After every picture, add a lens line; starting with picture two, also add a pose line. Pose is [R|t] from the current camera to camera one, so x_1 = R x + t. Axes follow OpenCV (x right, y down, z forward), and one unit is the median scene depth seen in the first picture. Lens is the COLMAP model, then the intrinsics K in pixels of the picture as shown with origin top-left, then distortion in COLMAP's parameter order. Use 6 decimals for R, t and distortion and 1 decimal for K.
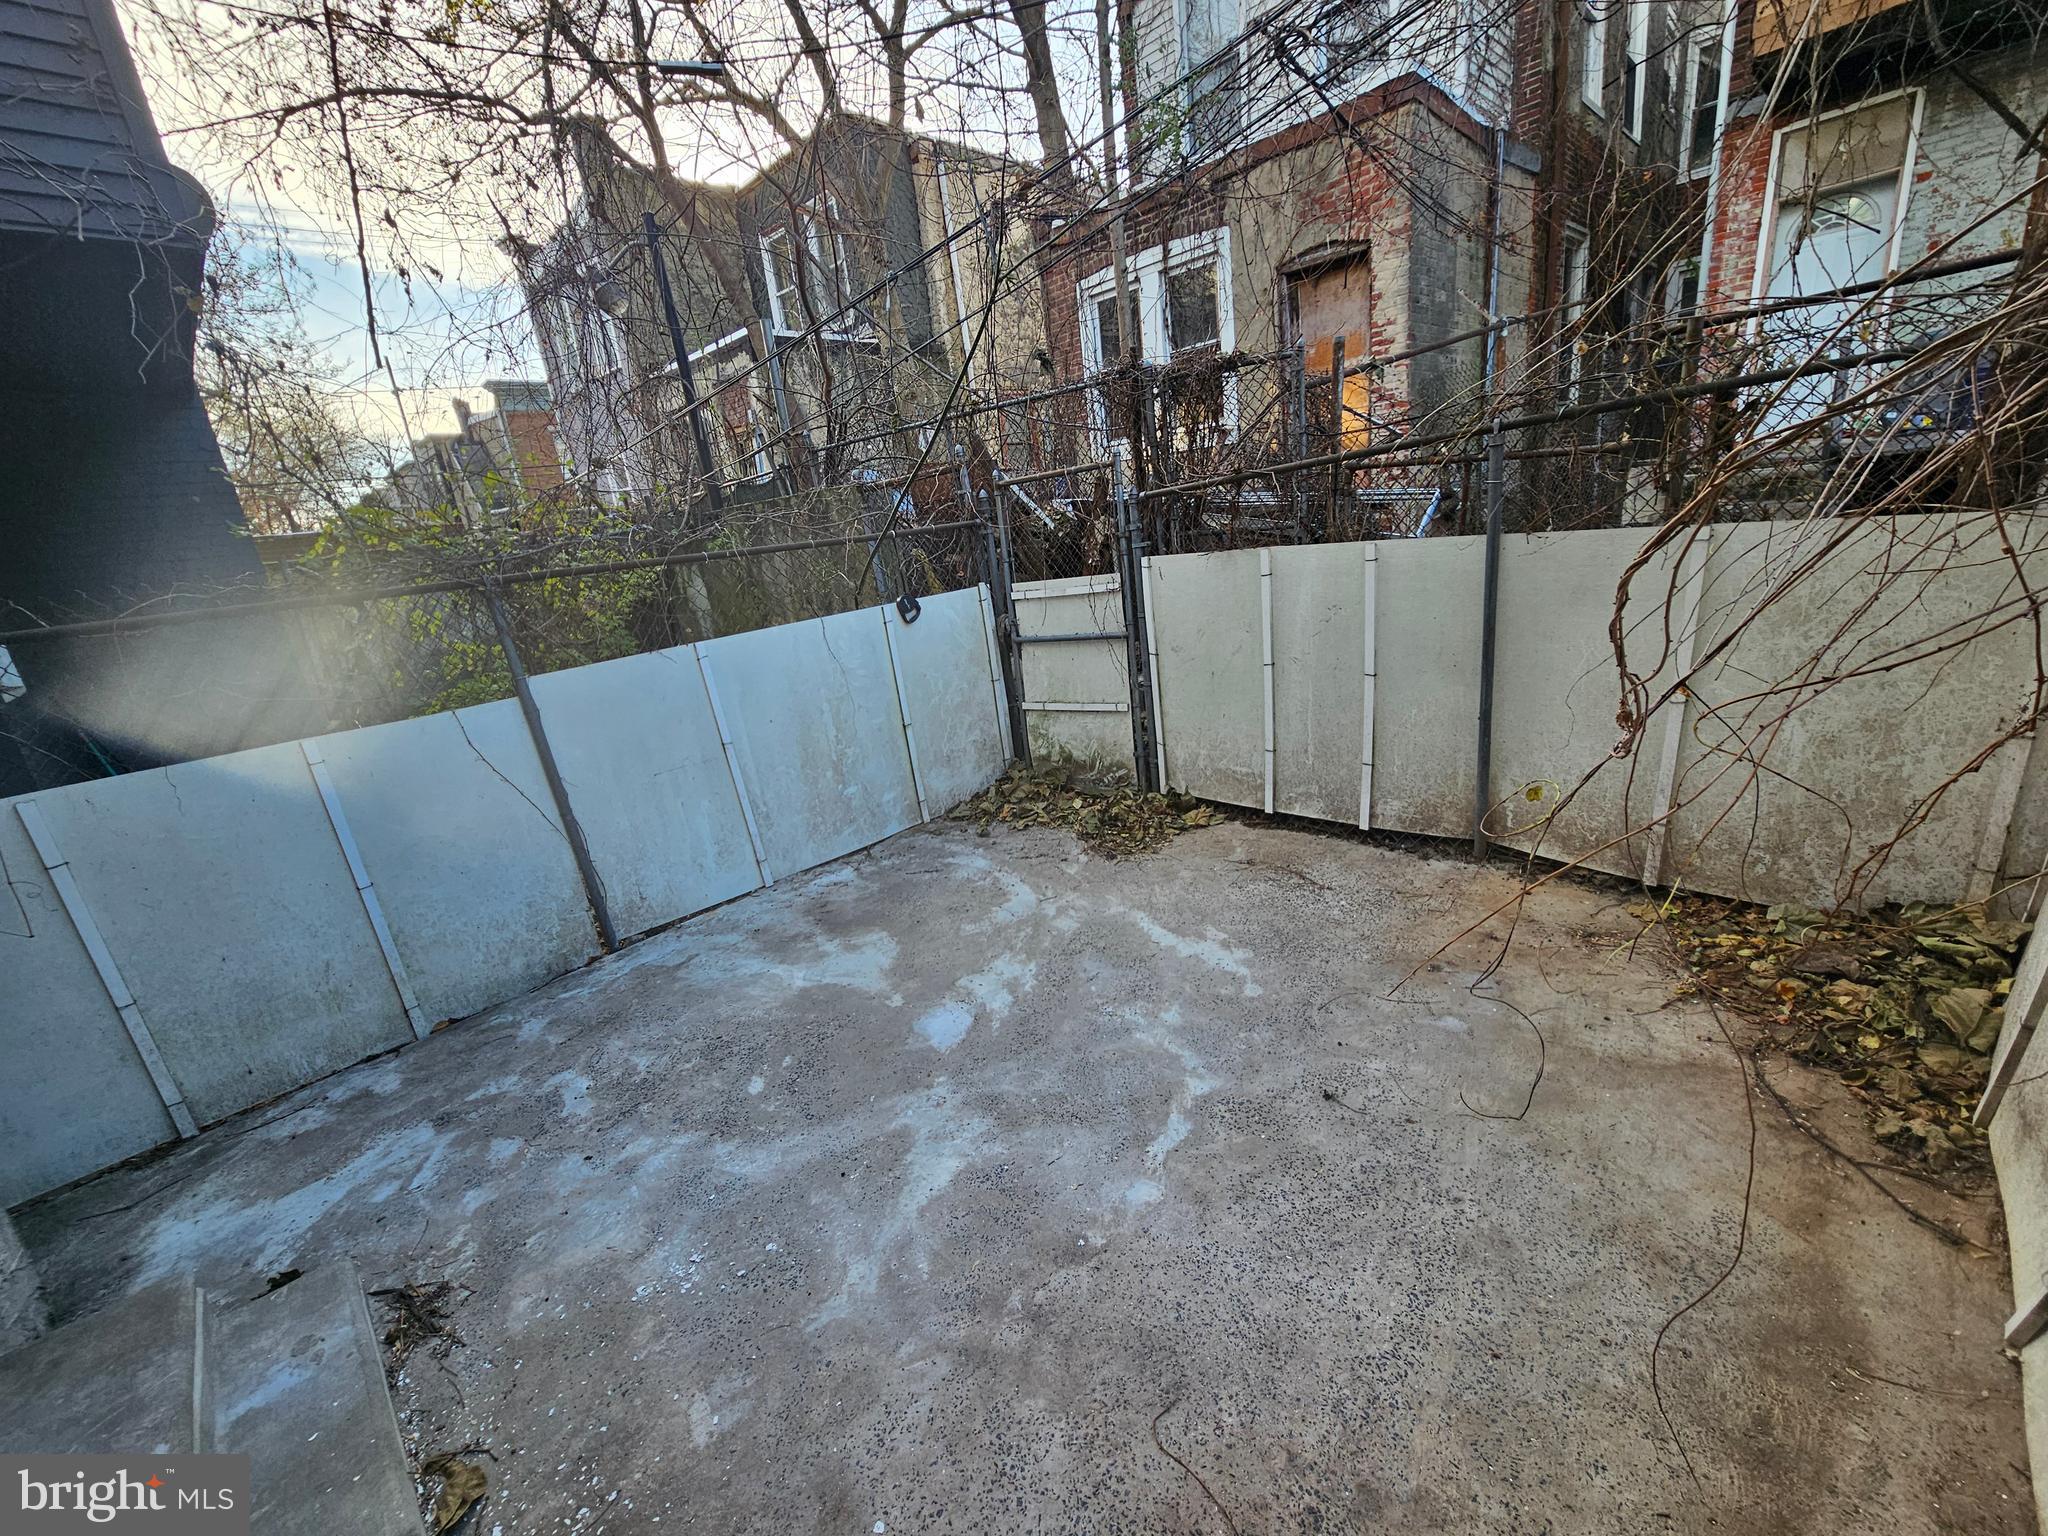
lens RADIAL K [[833.1, 0, 1018.9], [0, 833.1, 777.2], [0, 0, 1]] dist [-0.000132, 0.000440]
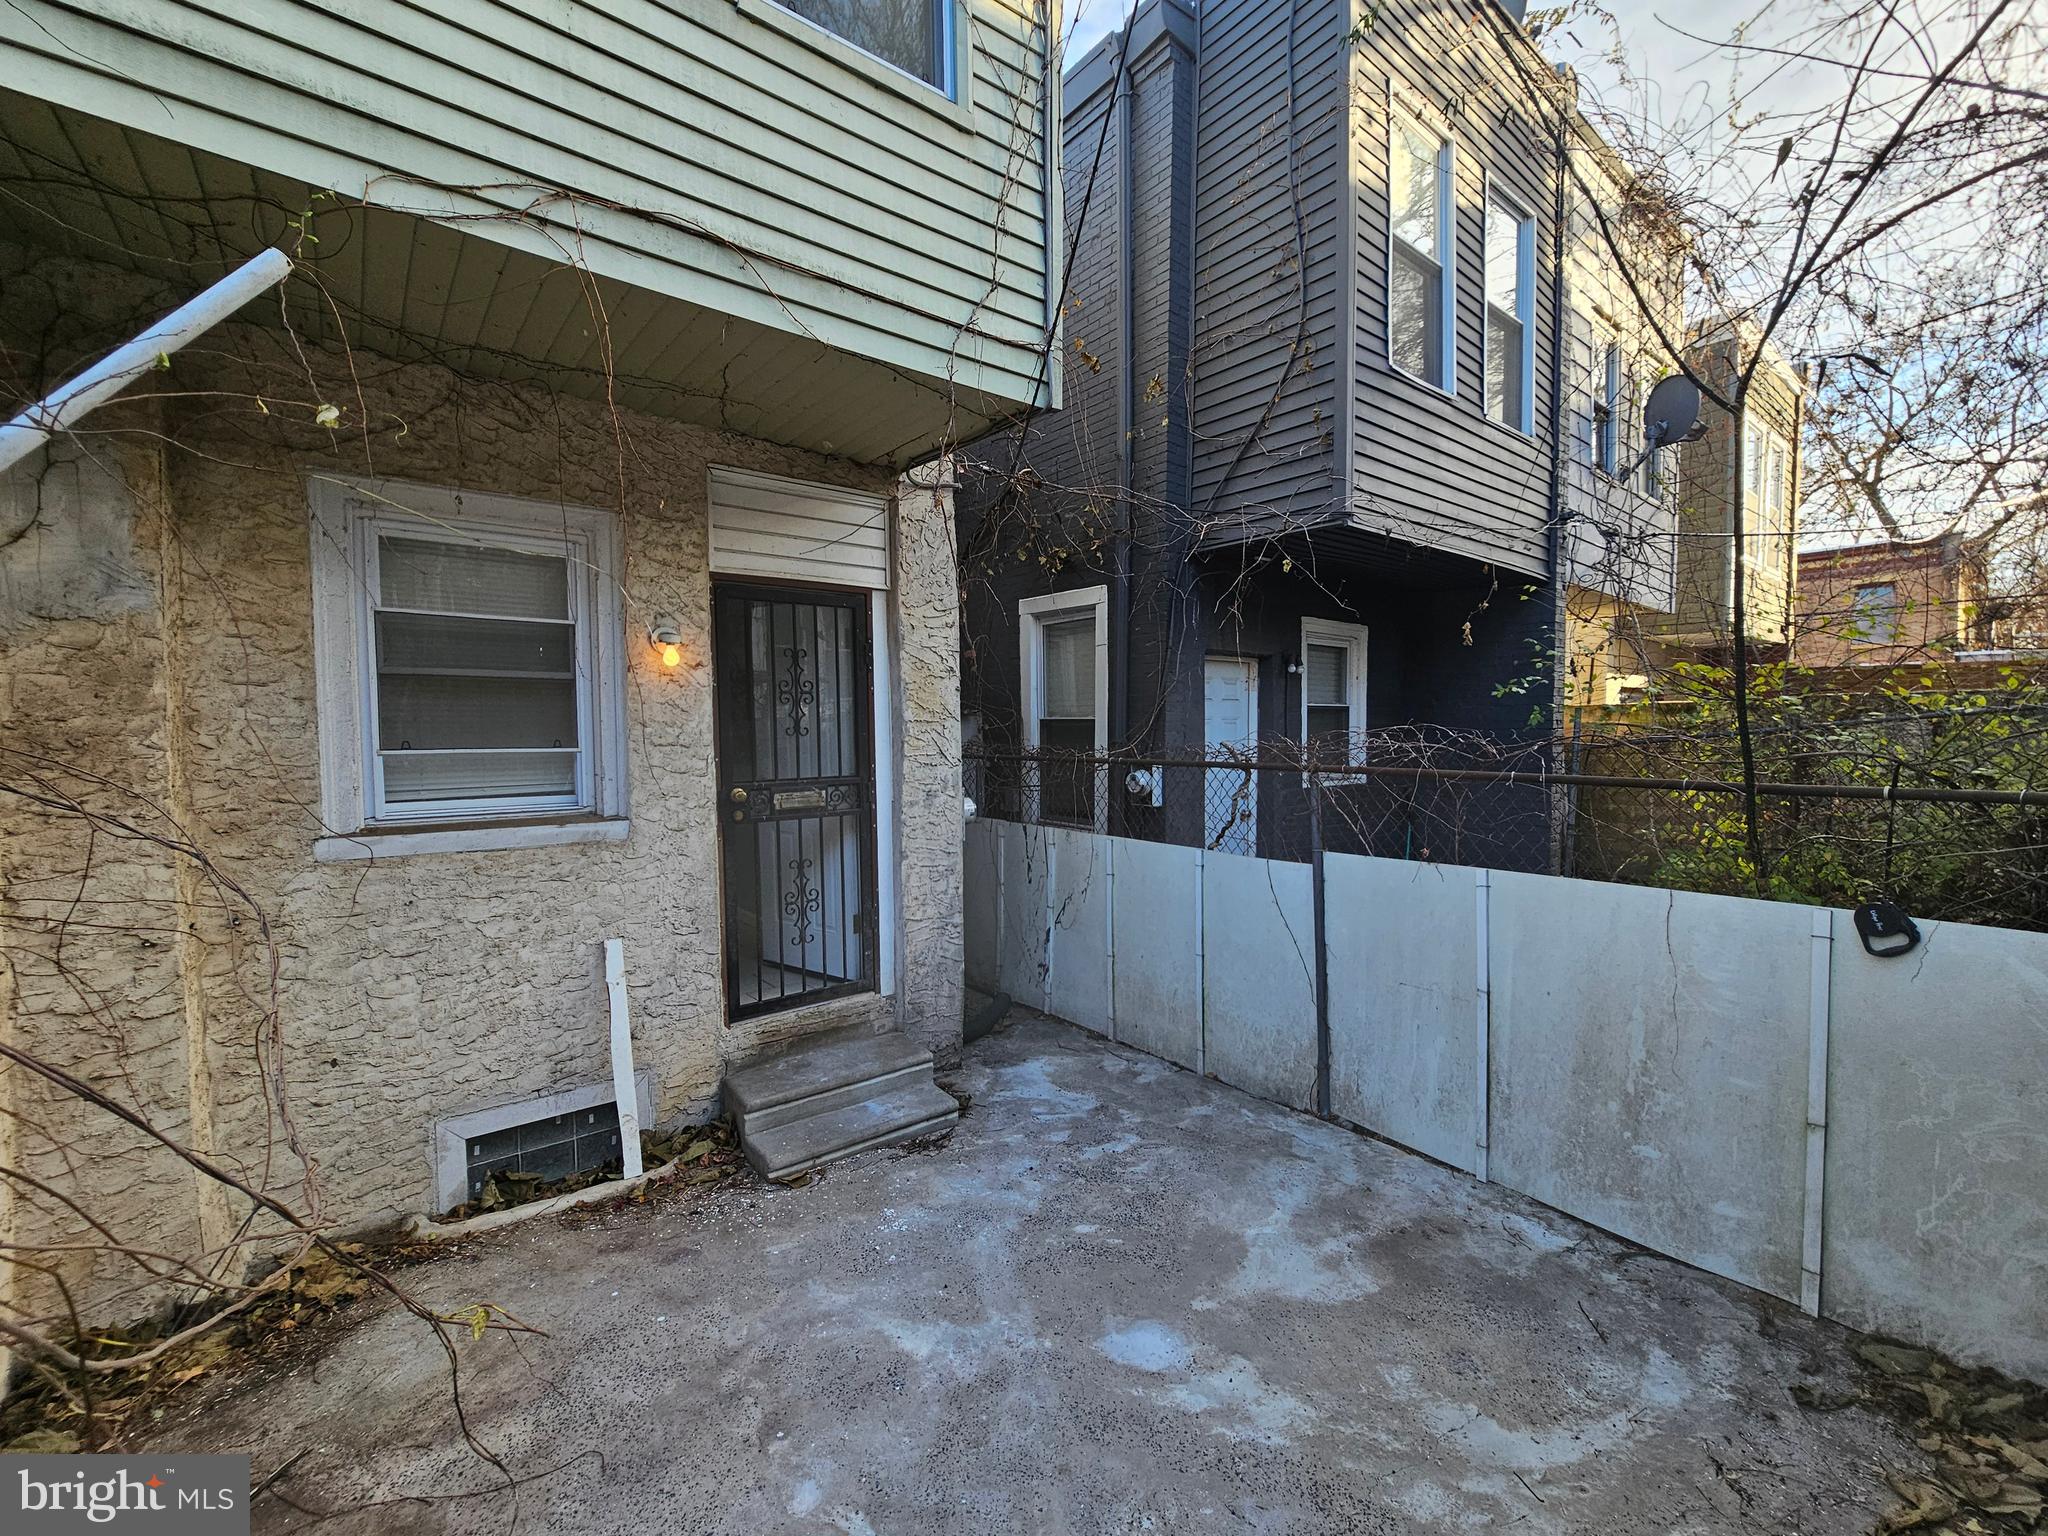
lens RADIAL K [[833.1, 0, 1031.3], [0, 833.1, 762.1], [0, 0, 1]] dist [-0.000132, 0.000440]
pose [[-0.093453, 0.152568, -0.983865, 0.574345], [-0.279625, 0.944393, 0.173008, -0.328394], [0.955550, 0.291282, -0.045595, 0.639289]]
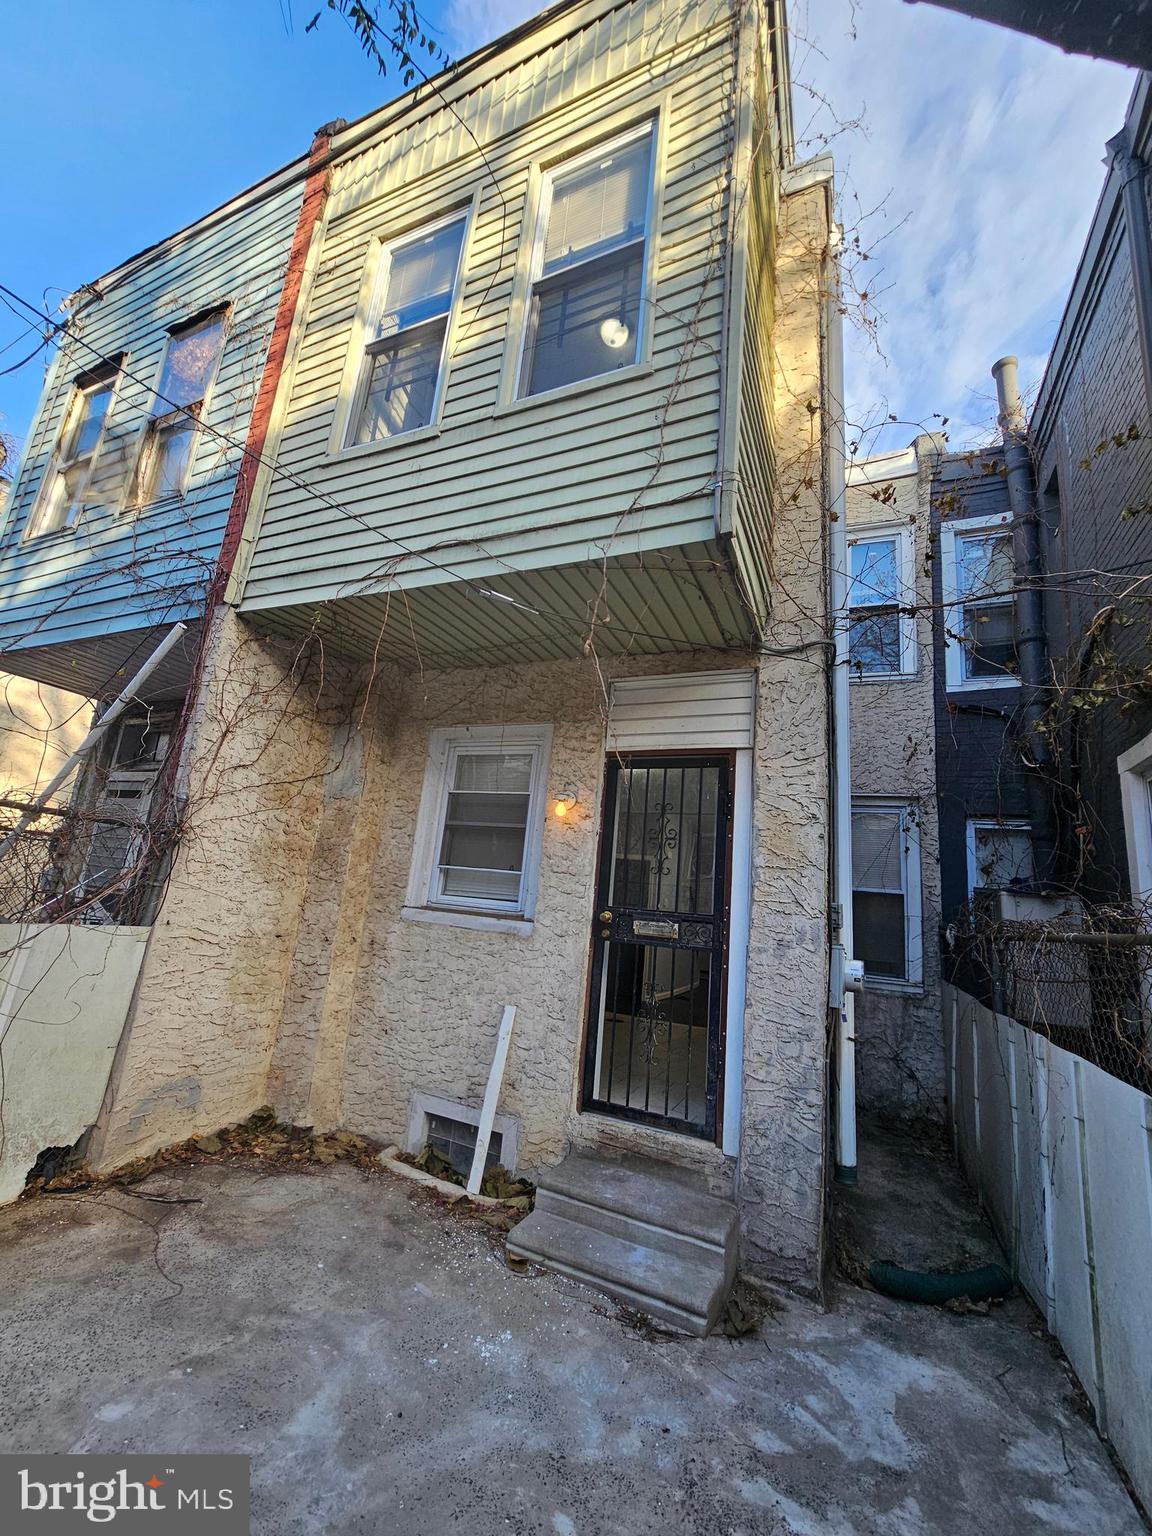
lens RADIAL K [[624.8, 0, 577.4], [0, 624.8, 766.9], [0, 0, 1]] dist [-0.000132, 0.000440]
pose [[-0.929762, -0.055636, -0.363932, -0.051409], [-0.099106, 0.989849, 0.101869, -0.341774], [0.354570, 0.130781, -0.925838, 1.181480]]
